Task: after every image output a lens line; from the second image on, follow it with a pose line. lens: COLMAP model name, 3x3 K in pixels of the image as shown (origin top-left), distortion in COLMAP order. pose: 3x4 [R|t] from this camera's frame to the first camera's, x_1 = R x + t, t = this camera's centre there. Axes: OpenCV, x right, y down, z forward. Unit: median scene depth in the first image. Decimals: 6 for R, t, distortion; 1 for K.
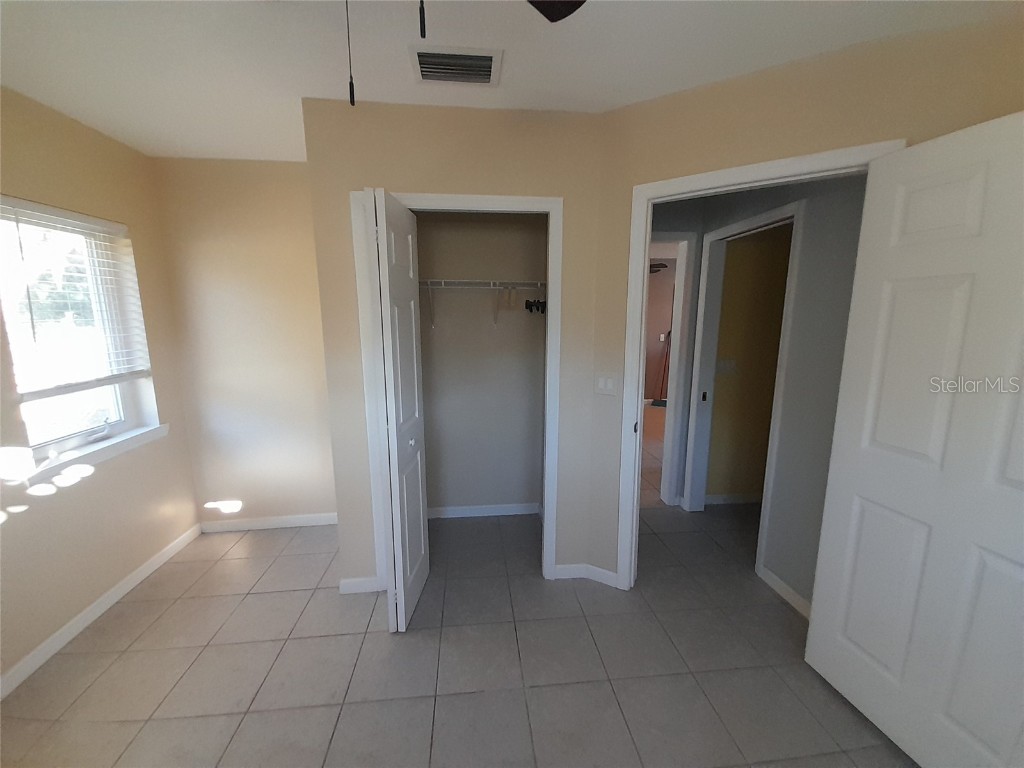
lens RADIAL K [[403.7, 0, 505.5], [0, 403.7, 379.8], [0, 0, 1]] dist [0.015399, -0.008988]
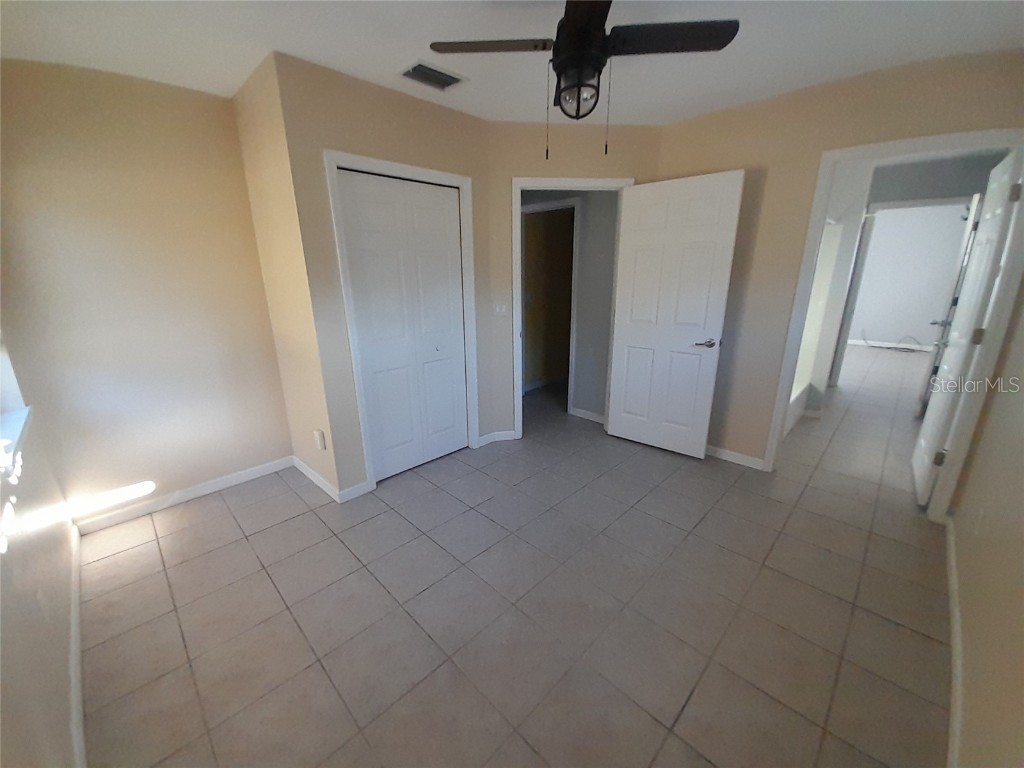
lens RADIAL K [[403.7, 0, 511.8], [0, 403.7, 377.1], [0, 0, 1]] dist [0.015399, -0.008988]
pose [[0.760012, -0.171514, 0.626869, -0.762110], [0.107389, 0.984432, 0.139146, 0.059441], [-0.640975, -0.038434, 0.766599, -0.215851]]
